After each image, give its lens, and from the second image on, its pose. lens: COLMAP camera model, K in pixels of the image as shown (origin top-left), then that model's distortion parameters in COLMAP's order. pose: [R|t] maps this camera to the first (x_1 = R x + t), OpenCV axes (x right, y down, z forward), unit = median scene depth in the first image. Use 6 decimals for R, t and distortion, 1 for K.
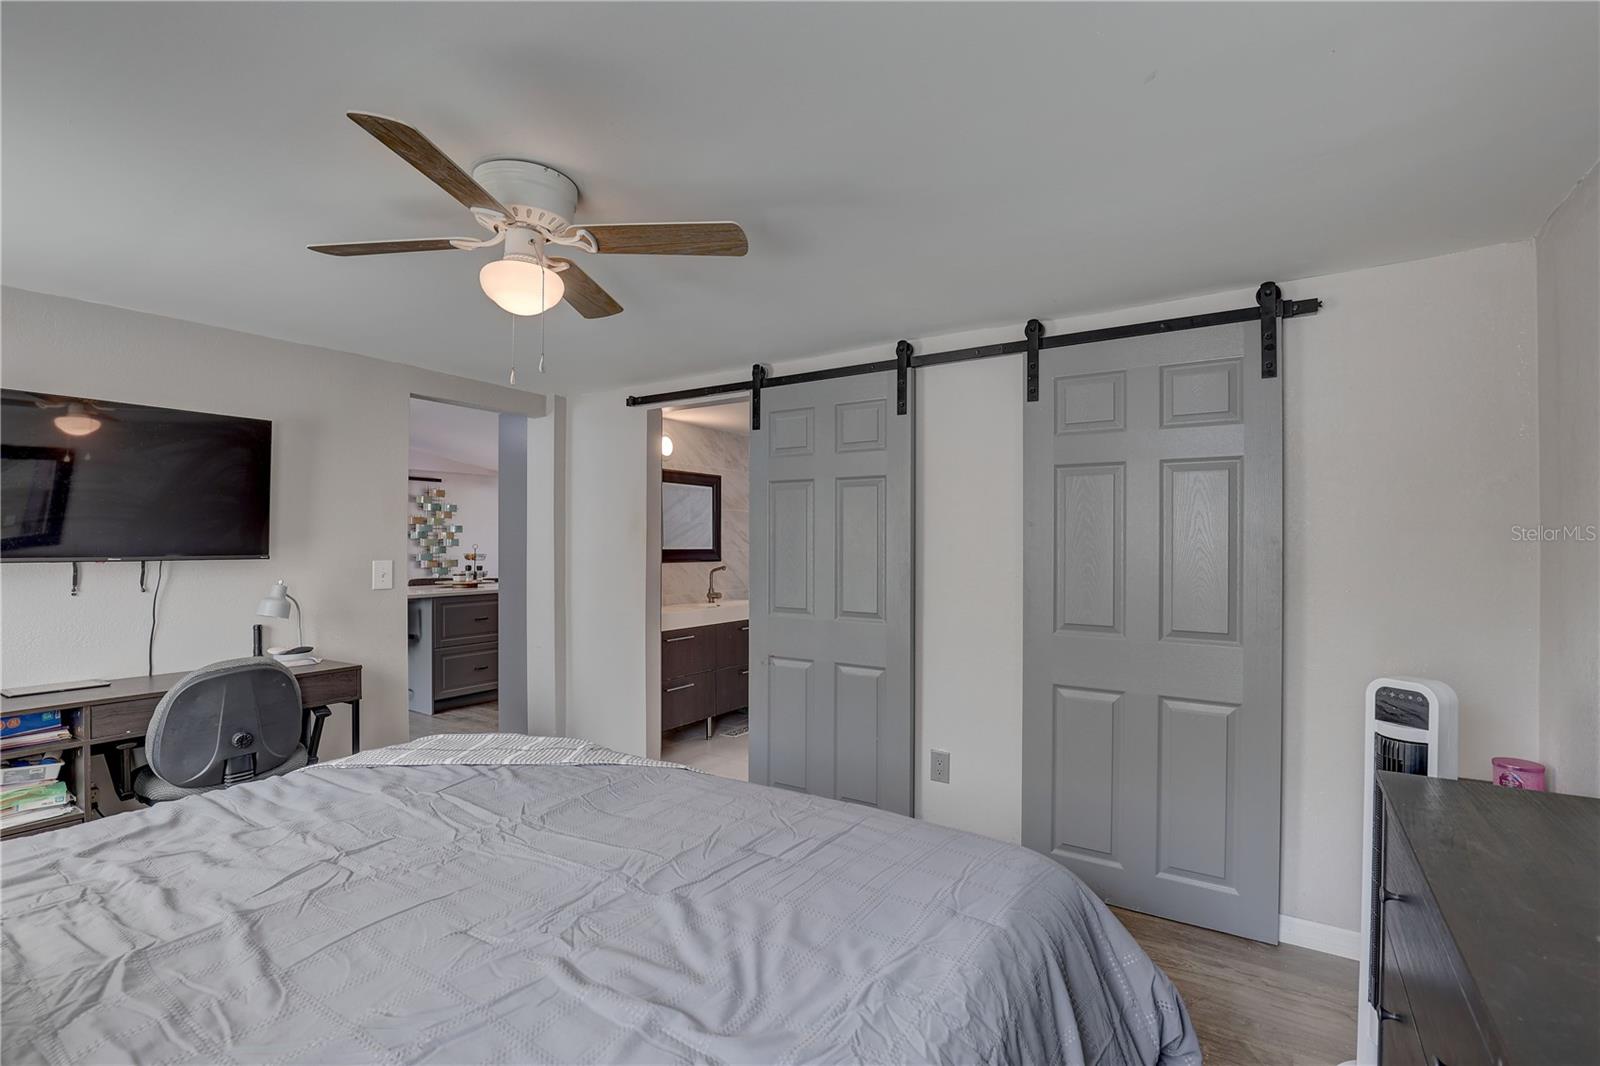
lens RADIAL K [[731.9, 0, 803.6], [0, 731.9, 539.6], [0, 0, 1]] dist [-0.019818, 0.000142]
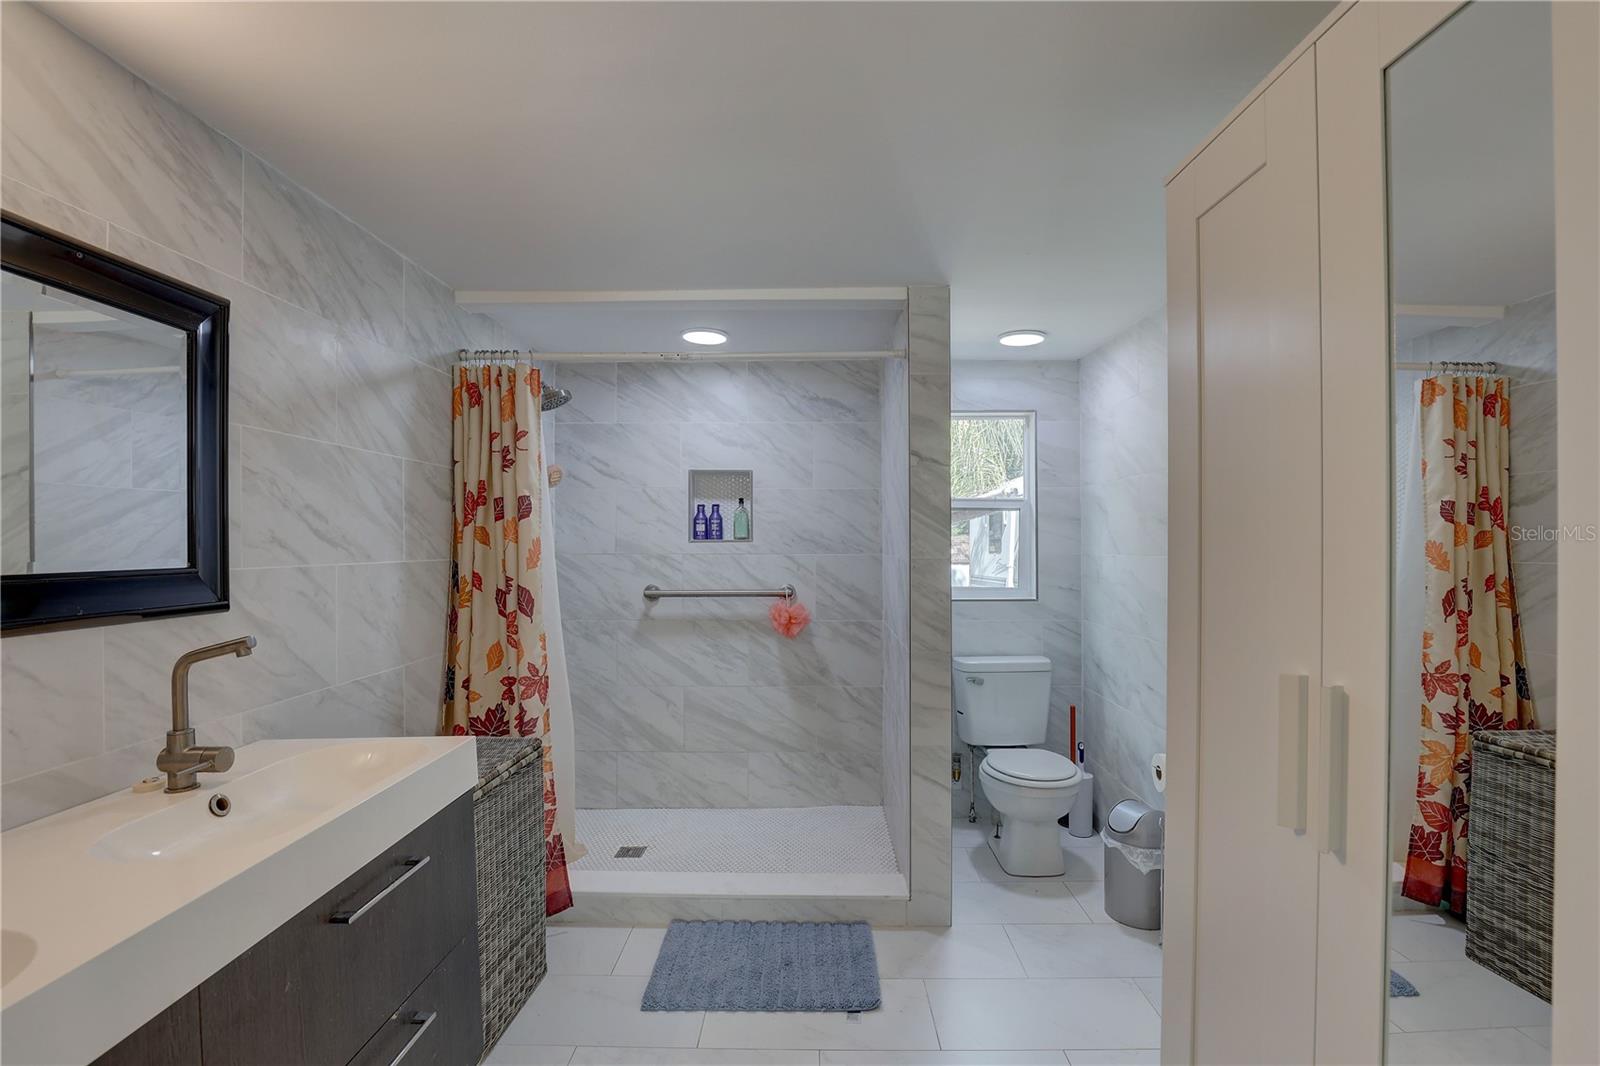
lens RADIAL K [[731.9, 0, 803.6], [0, 731.9, 539.6], [0, 0, 1]] dist [-0.019818, 0.000142]
pose [[0.852143, -0.005031, 0.523285, -0.072516], [0.005503, 0.999985, 0.000652, 0.005029], [-0.523280, 0.002324, 0.852158, 0.669429]]
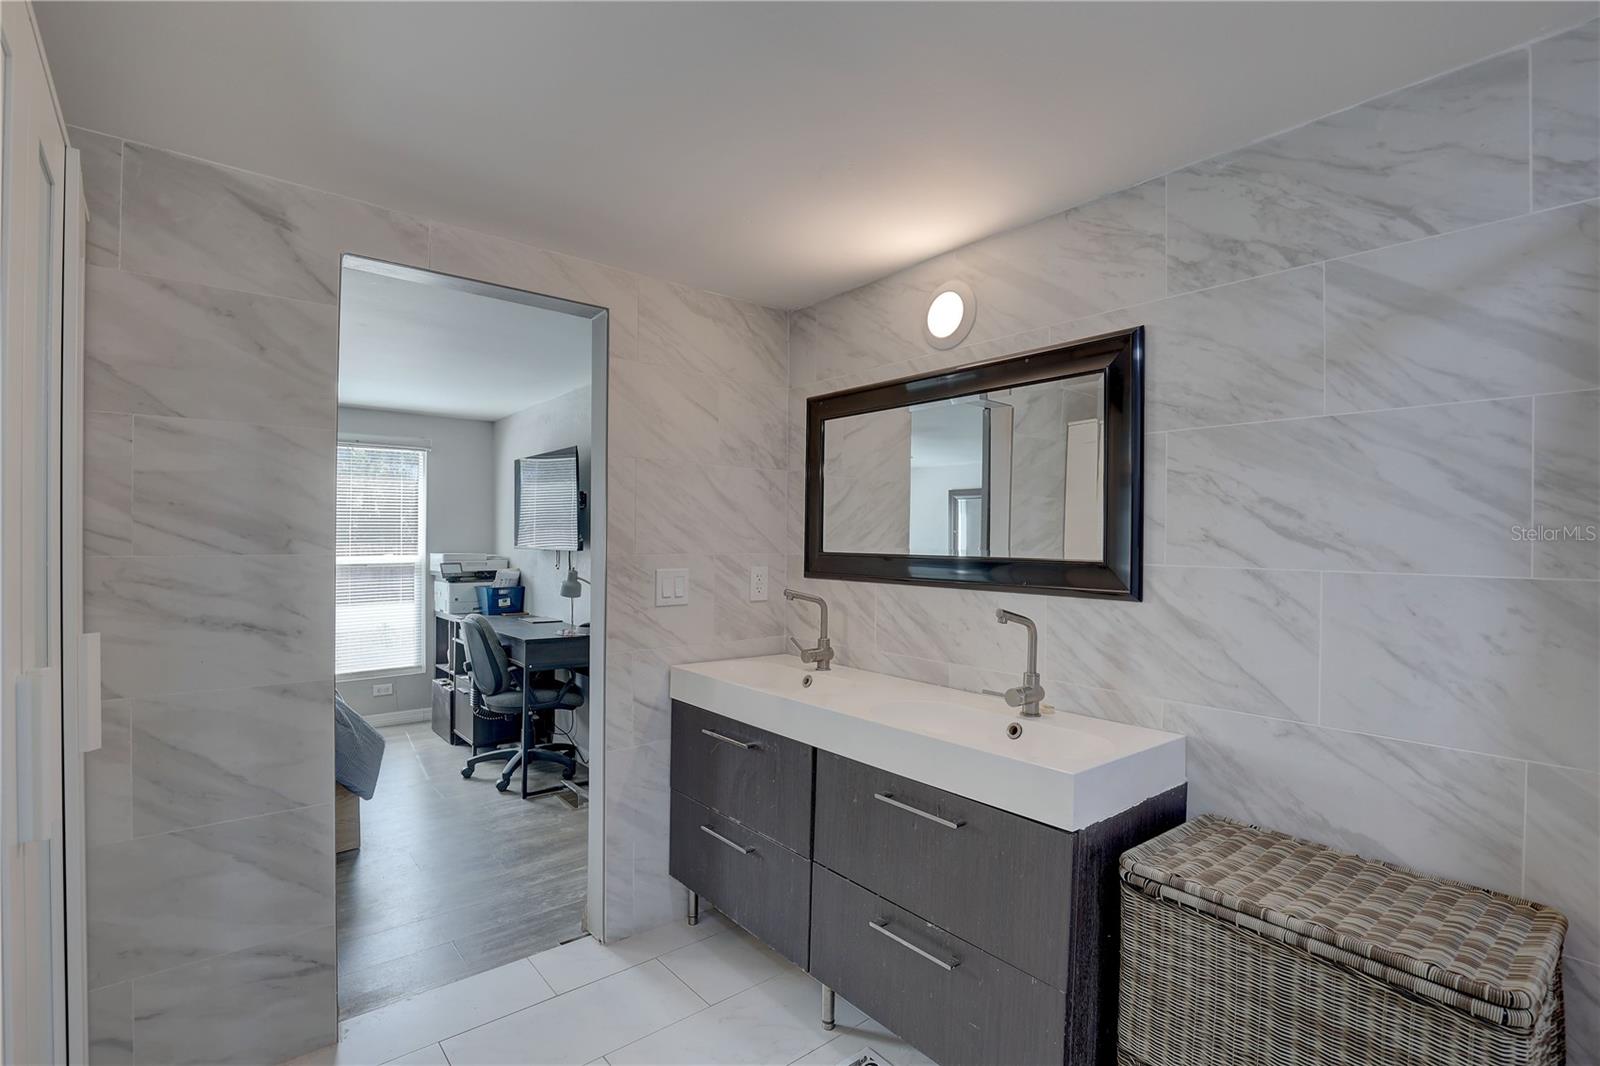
lens RADIAL K [[731.9, 0, 803.6], [0, 731.9, 539.6], [0, 0, 1]] dist [-0.019818, 0.000142]
pose [[-0.294931, -0.006380, -0.955497, 0.227309], [-0.011458, 0.999929, -0.003139, 0.007310], [0.955450, 0.010022, -0.294984, 0.972759]]
